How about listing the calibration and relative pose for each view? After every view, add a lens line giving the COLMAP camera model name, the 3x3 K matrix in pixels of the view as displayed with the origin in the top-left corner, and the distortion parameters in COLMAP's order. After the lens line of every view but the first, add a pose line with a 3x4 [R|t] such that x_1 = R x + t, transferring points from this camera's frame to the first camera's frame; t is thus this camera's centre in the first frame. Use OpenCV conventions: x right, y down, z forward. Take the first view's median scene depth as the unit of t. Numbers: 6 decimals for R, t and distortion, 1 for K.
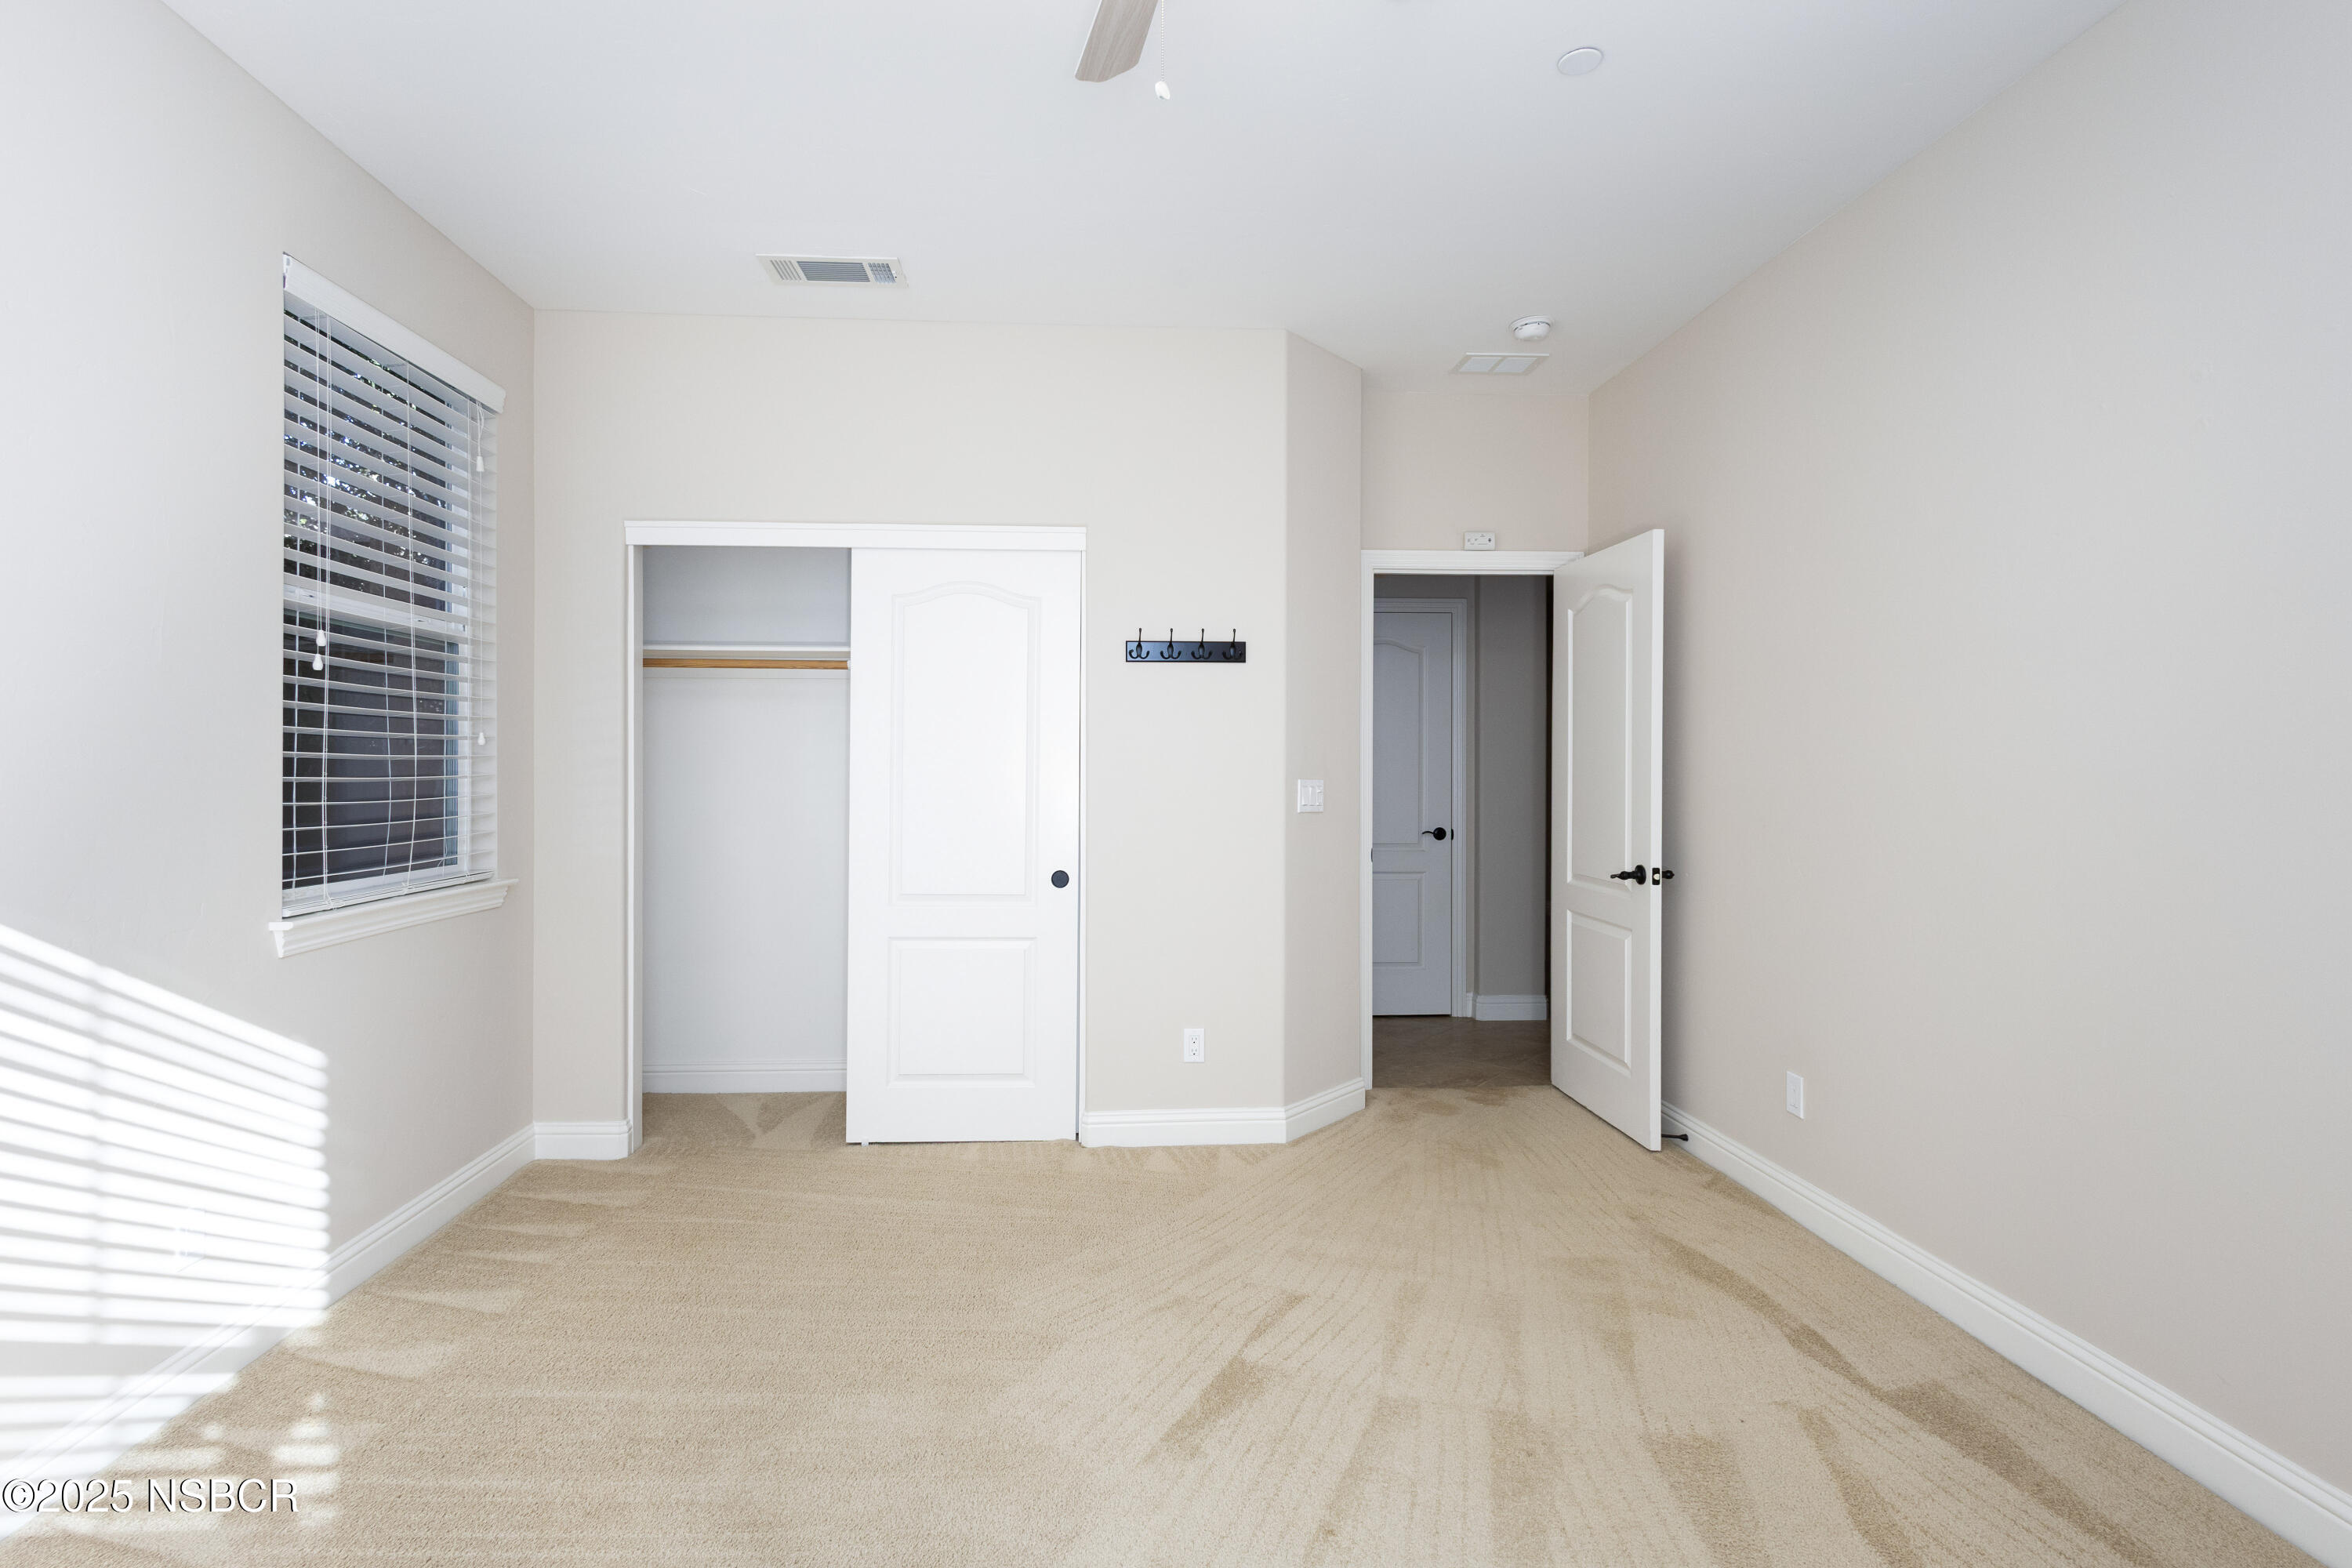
lens RADIAL K [[1089.7, 0, 1178.7], [0, 1089.7, 762.9], [0, 0, 1]] dist [0.009644, -0.000658]
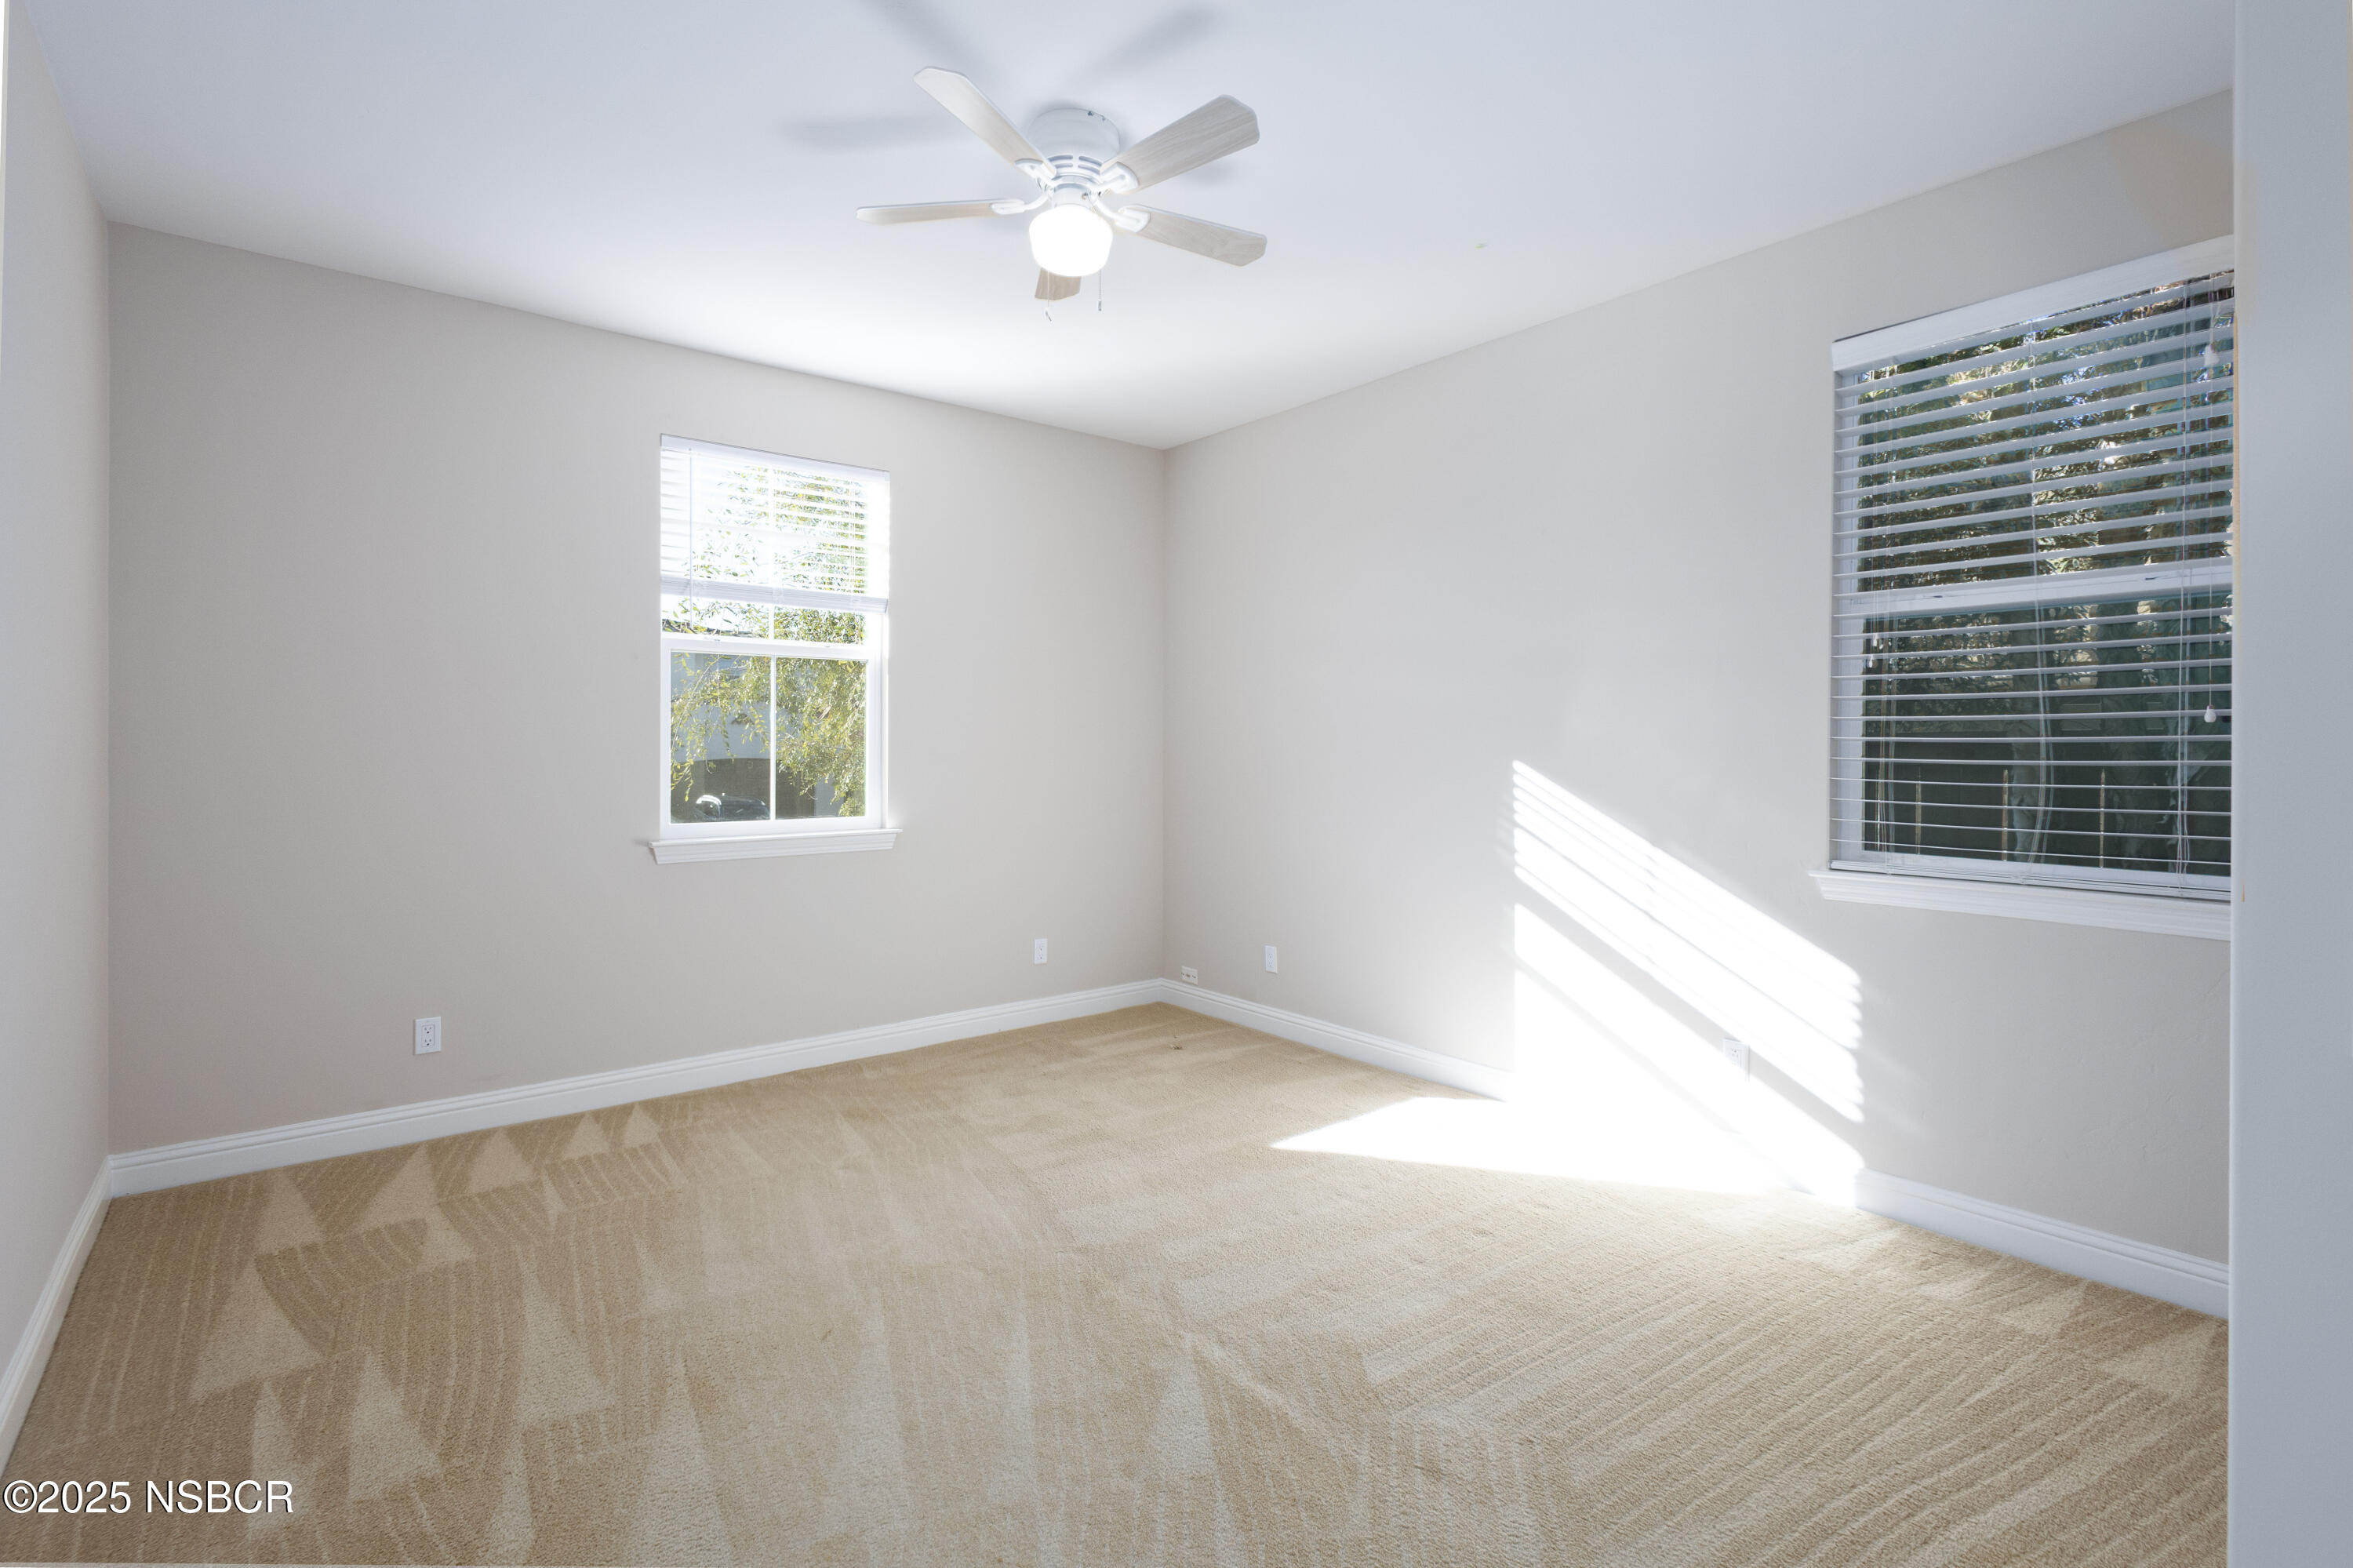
lens RADIAL K [[1090.2, 0, 1179.2], [0, 1090.2, 762.9], [0, 0, 1]] dist [0.009644, -0.000658]
pose [[-0.820750, -0.006719, -0.571248, 0.440526], [-0.011747, 0.999918, 0.005117, 0.018607], [0.571166, 0.010911, -0.820762, 1.356256]]
